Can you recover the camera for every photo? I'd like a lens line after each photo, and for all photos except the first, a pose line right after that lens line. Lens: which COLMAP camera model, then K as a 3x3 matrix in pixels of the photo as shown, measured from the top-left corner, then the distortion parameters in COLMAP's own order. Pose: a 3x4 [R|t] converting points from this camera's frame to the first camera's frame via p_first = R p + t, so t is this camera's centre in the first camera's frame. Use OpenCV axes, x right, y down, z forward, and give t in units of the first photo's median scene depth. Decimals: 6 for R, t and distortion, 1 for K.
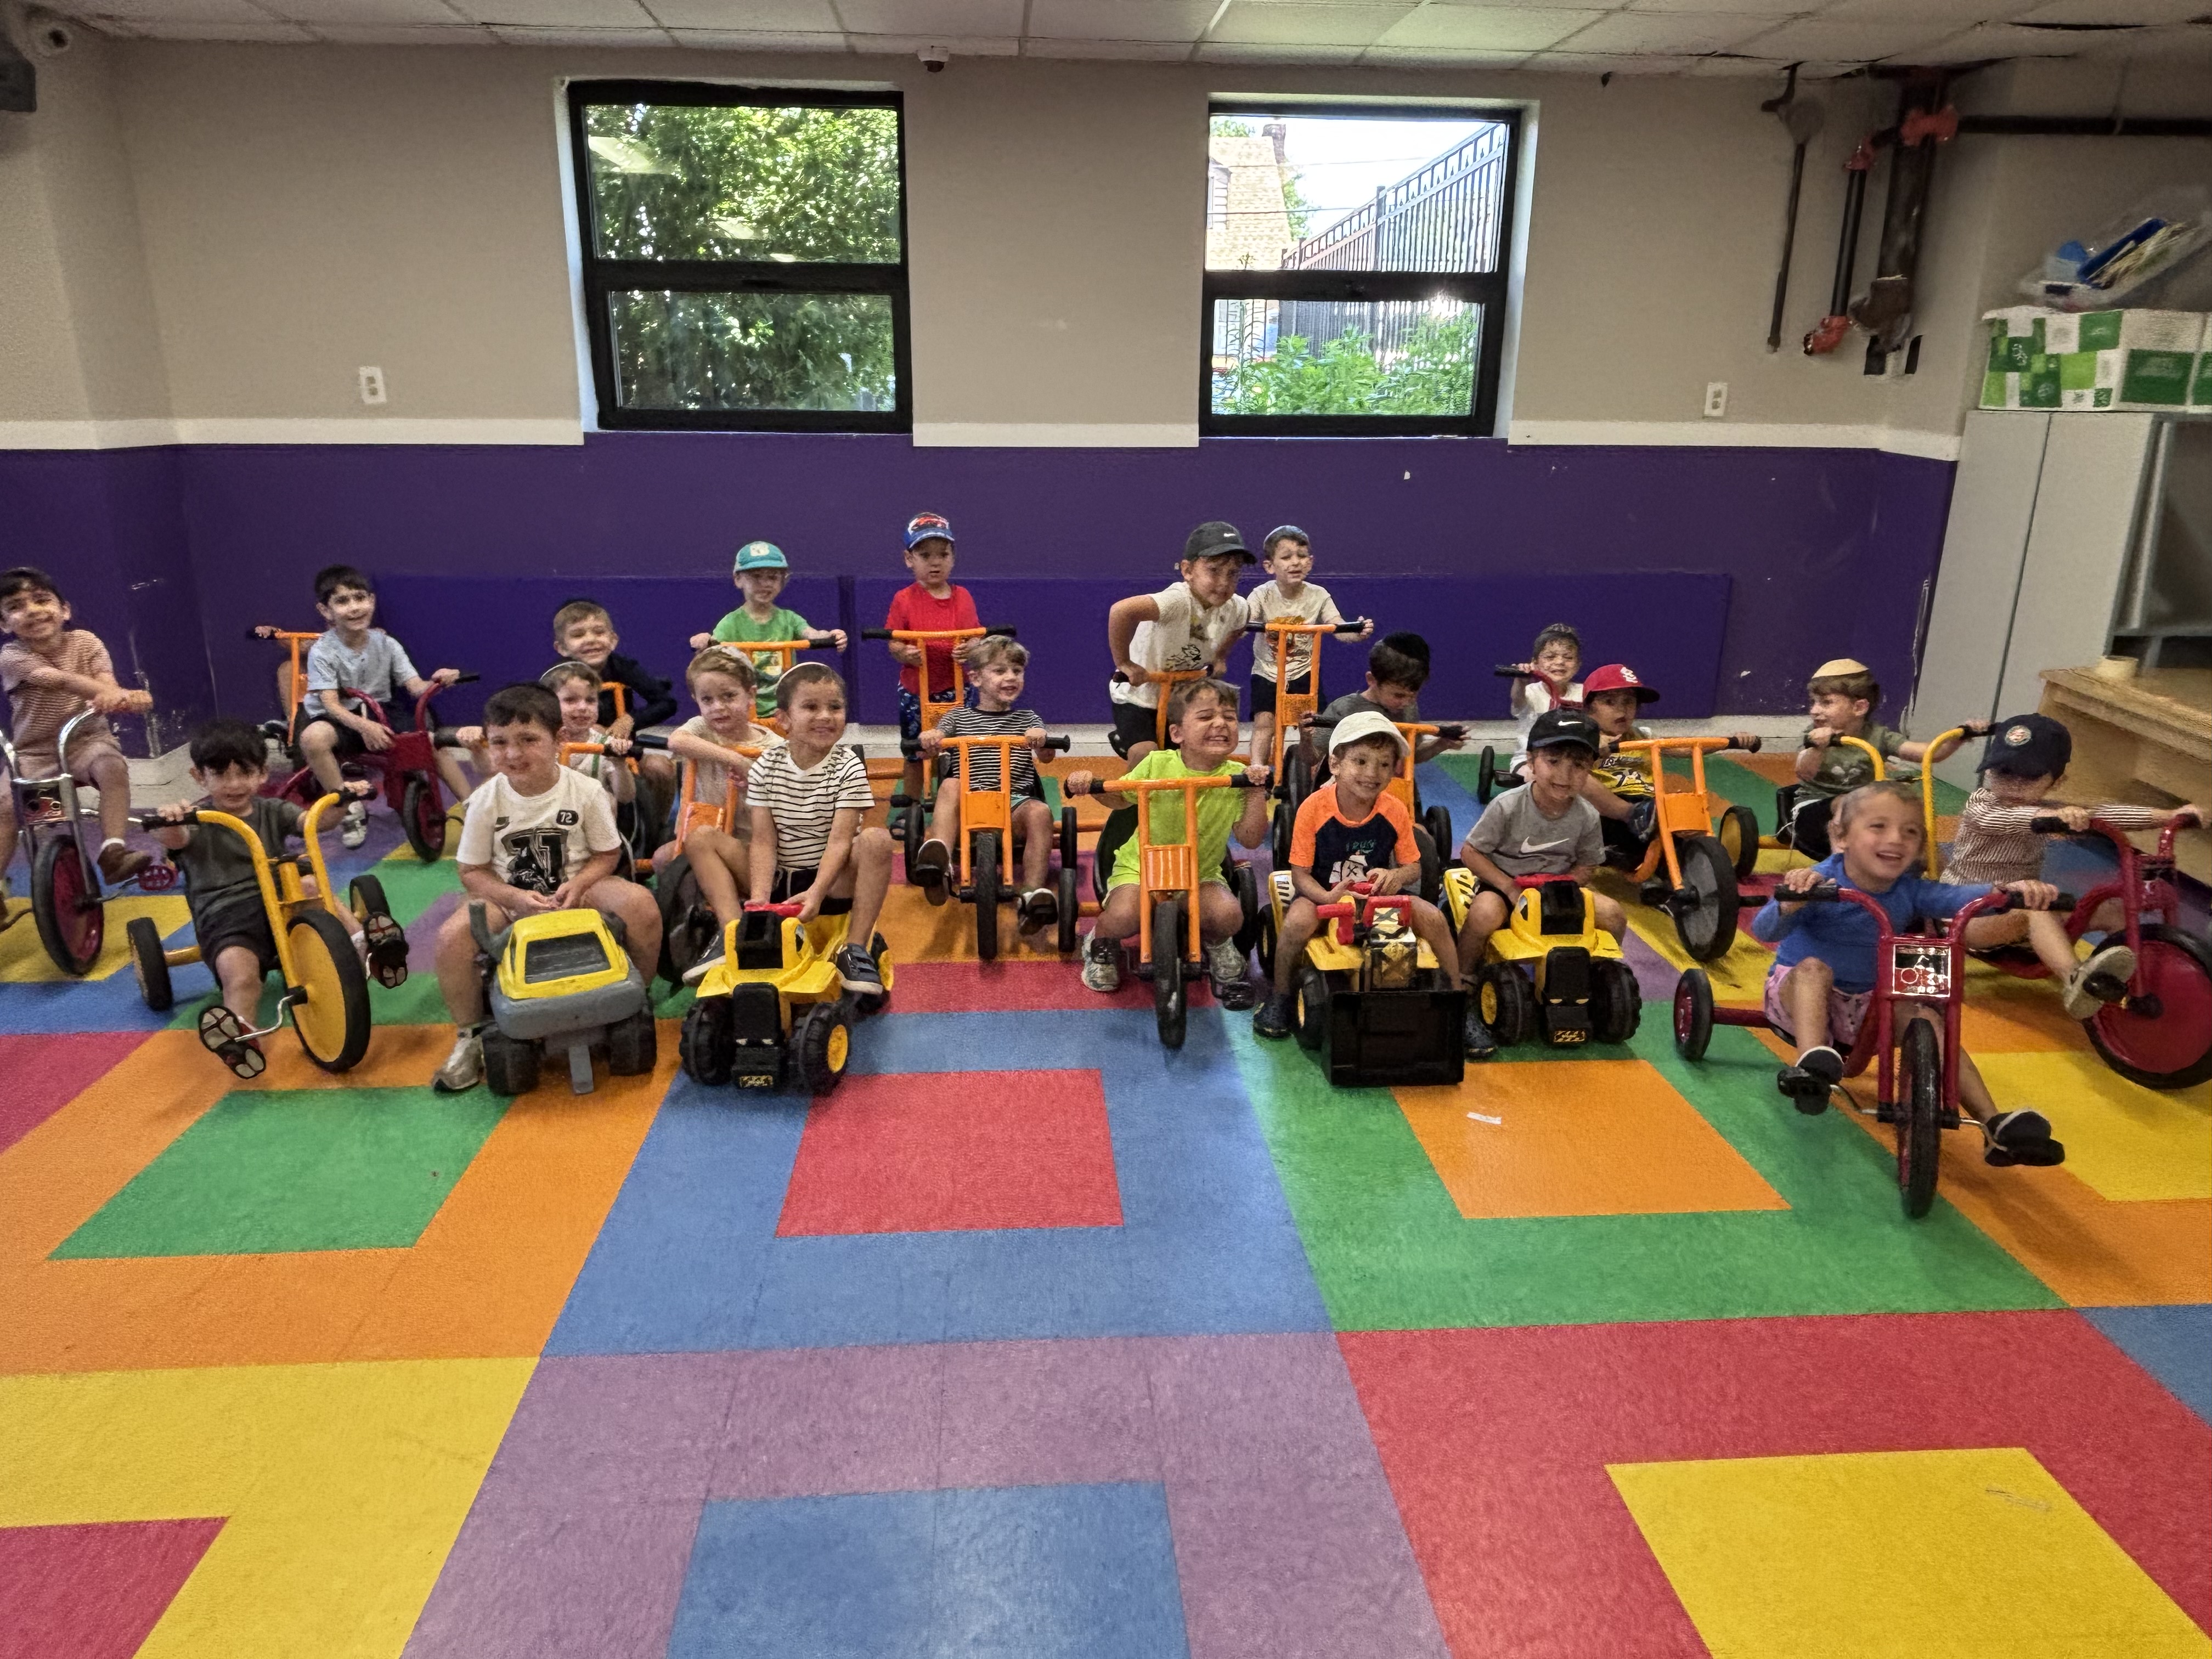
lens RADIAL K [[1424.9, 0, 1106.0], [0, 1424.9, 829.5], [0, 0, 1]] dist [0.039271, -0.062627]
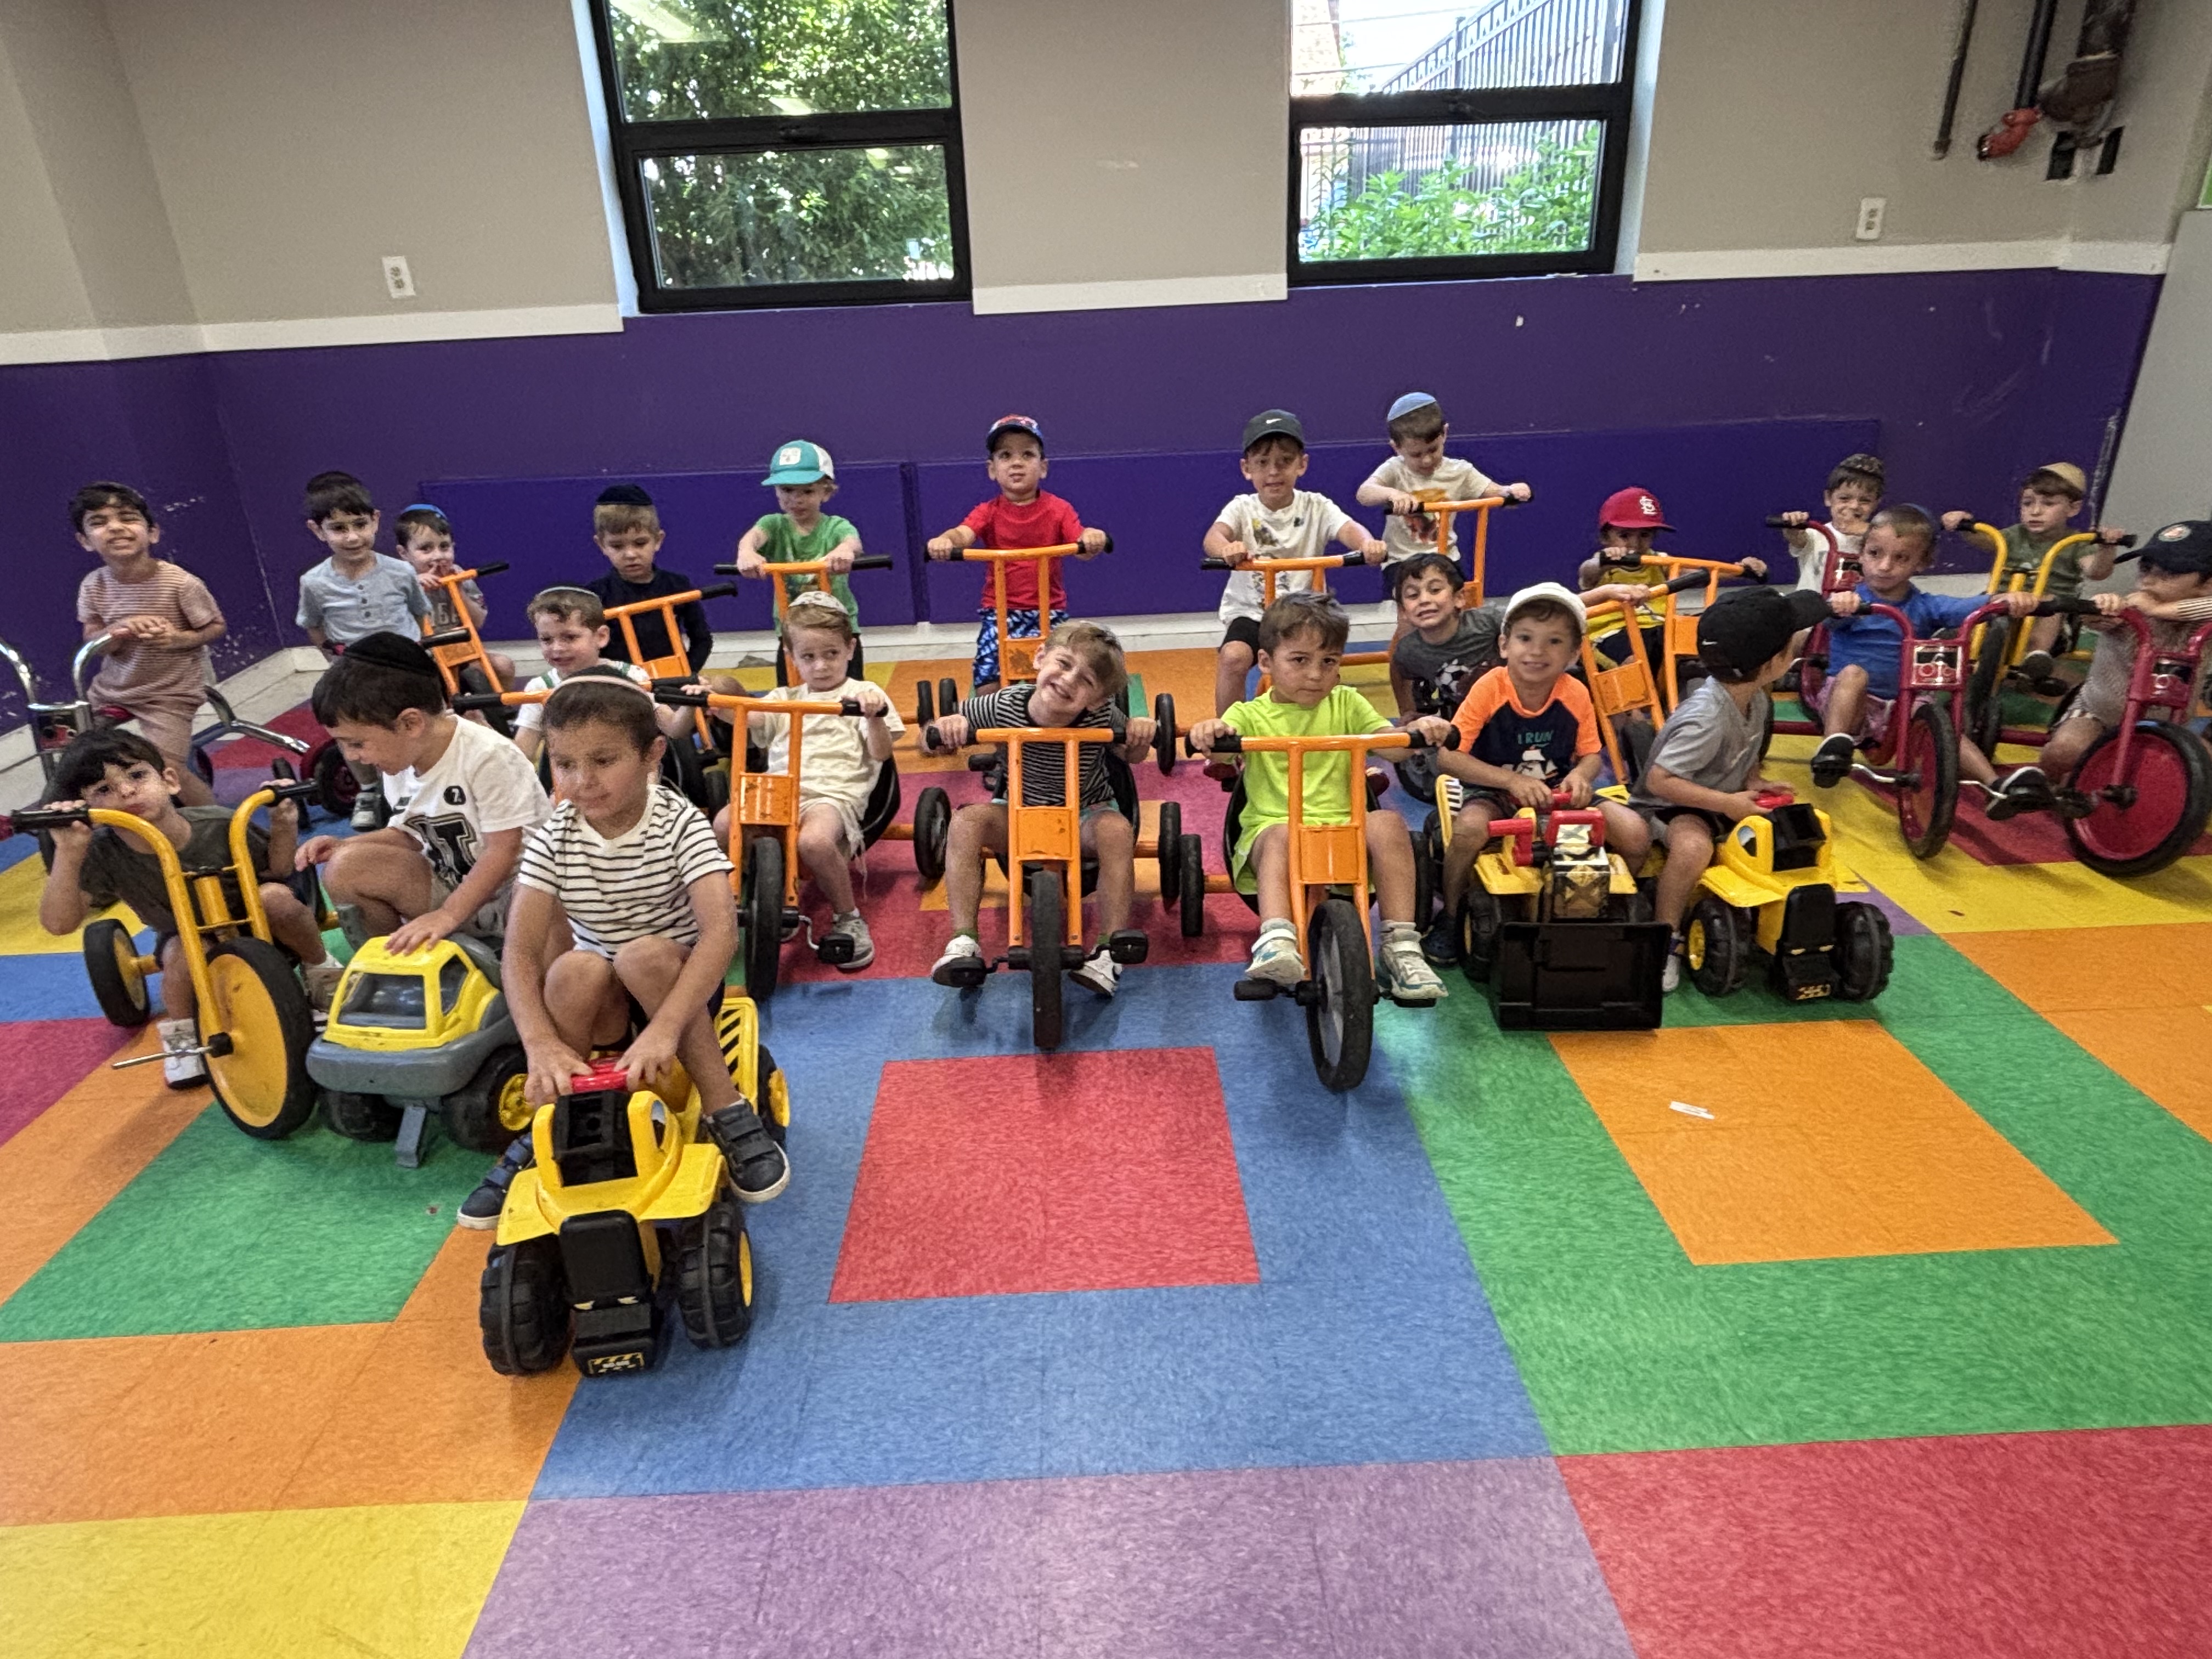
lens RADIAL K [[1332.8, 0, 1106.0], [0, 1332.8, 829.5], [0, 0, 1]] dist [-0.005185, 0.003382]
pose [[0.997976, -0.027243, -0.057465, -0.010509], [0.032833, 0.994576, 0.098693, -0.021609], [0.054464, -0.100380, 0.993457, 0.124484]]
